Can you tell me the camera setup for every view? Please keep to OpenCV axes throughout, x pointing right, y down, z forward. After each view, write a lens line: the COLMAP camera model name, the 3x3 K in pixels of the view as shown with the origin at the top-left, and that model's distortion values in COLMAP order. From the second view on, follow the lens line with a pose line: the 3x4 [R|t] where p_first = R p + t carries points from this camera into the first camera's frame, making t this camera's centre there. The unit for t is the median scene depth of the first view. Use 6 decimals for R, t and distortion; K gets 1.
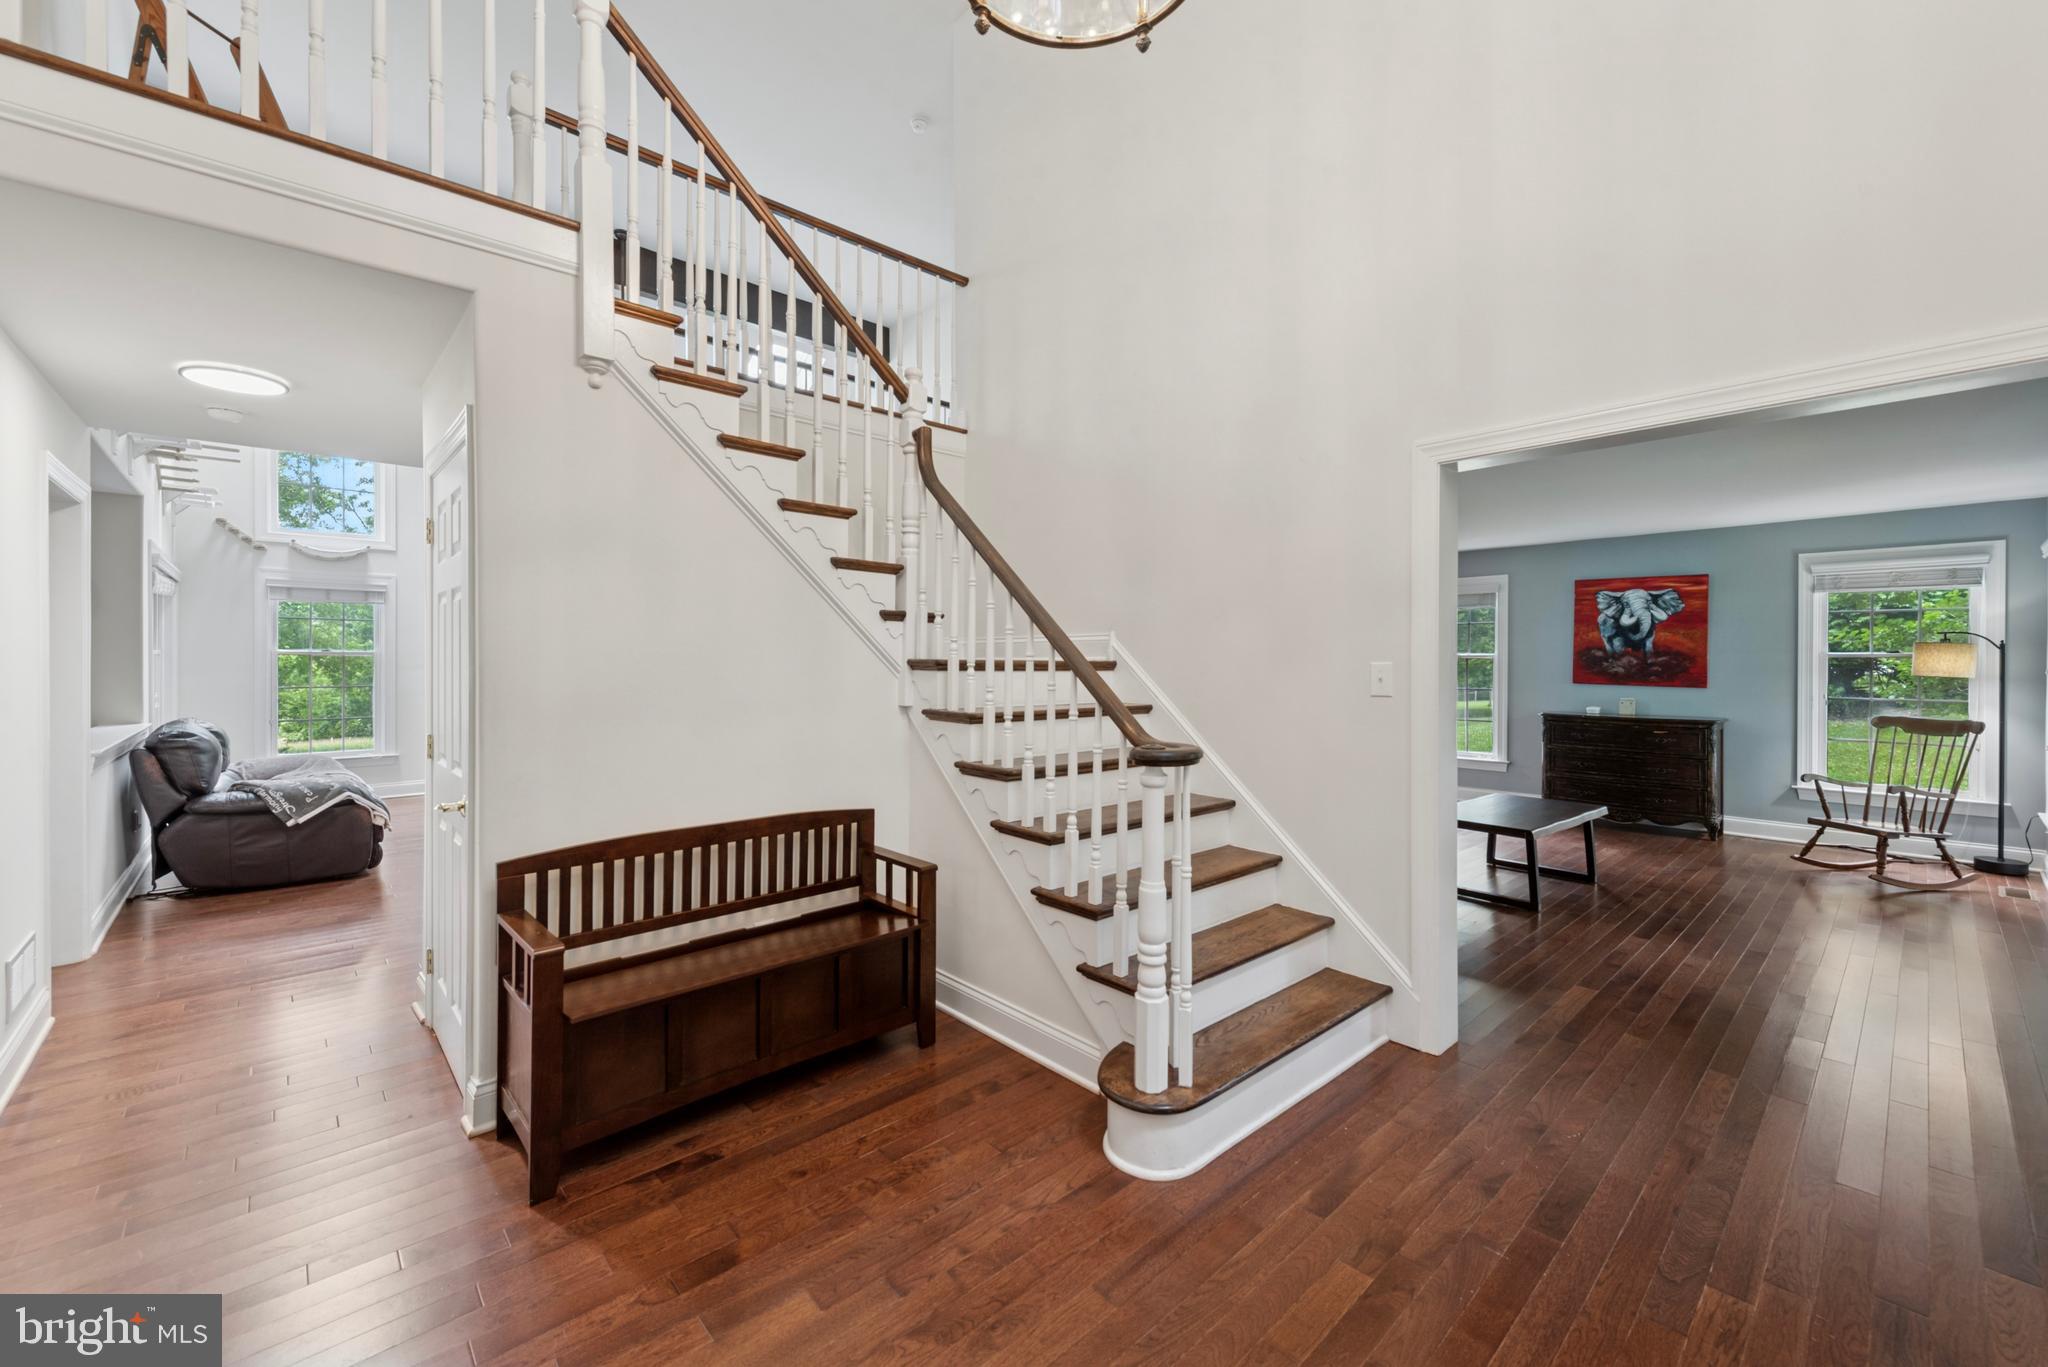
lens RADIAL K [[811.8, 0, 1033.1], [0, 811.8, 663.9], [0, 0, 1]] dist [0.004663, 0.000089]
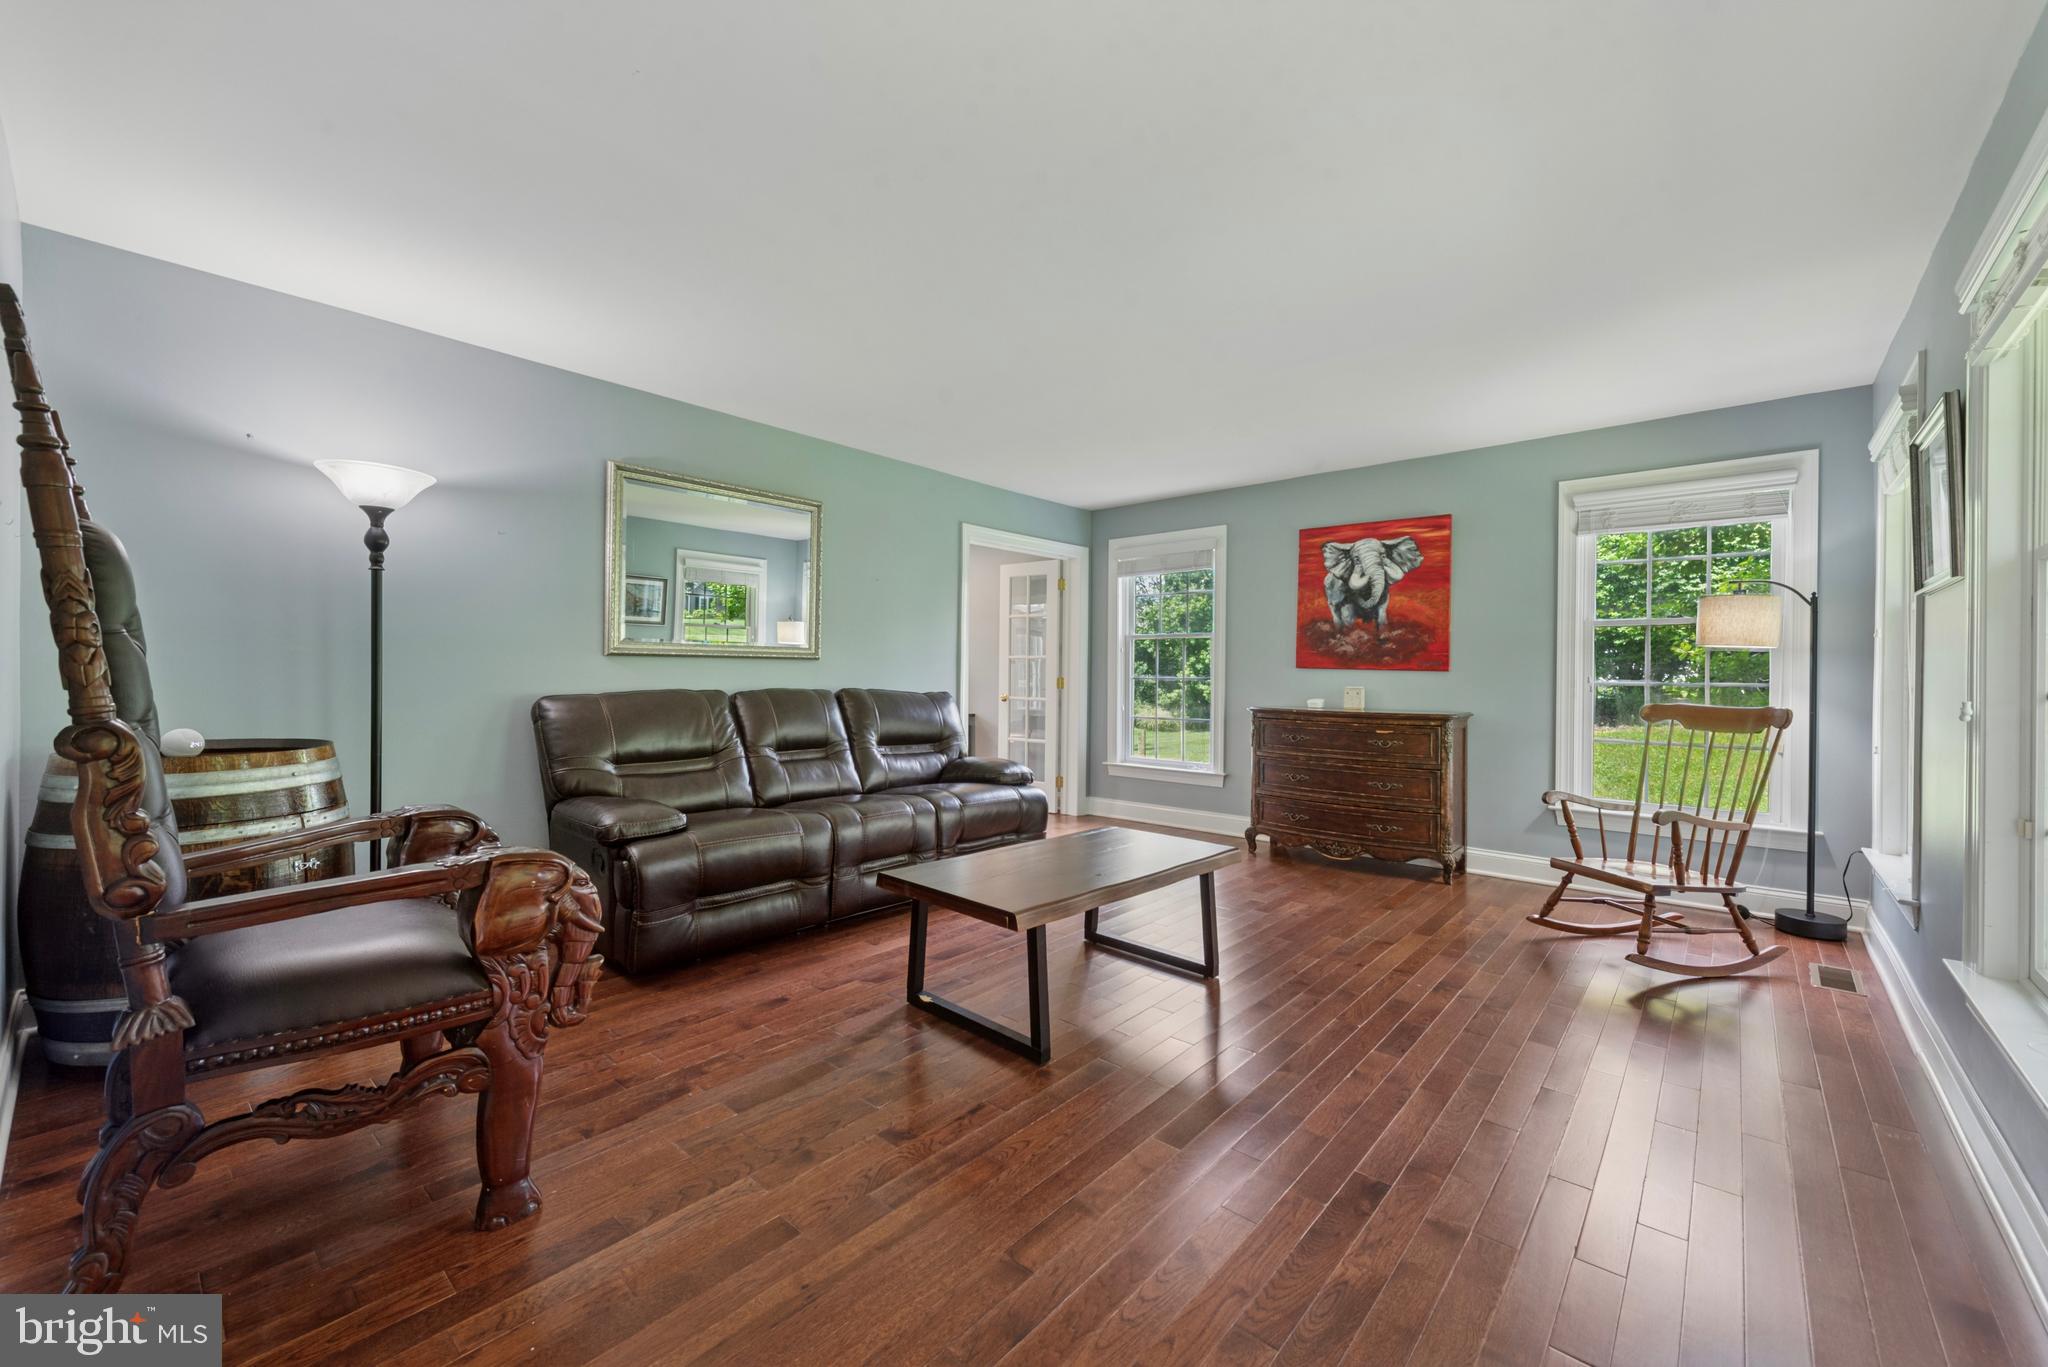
lens RADIAL K [[811.8, 0, 1021.0], [0, 811.8, 676.5], [0, 0, 1]] dist [0.004663, 0.000089]
pose [[0.993791, 0.003859, 0.111194, 0.389458], [-0.004028, 0.999991, 0.001294, 0.037061], [-0.111188, -0.001734, 0.993798, 0.341439]]
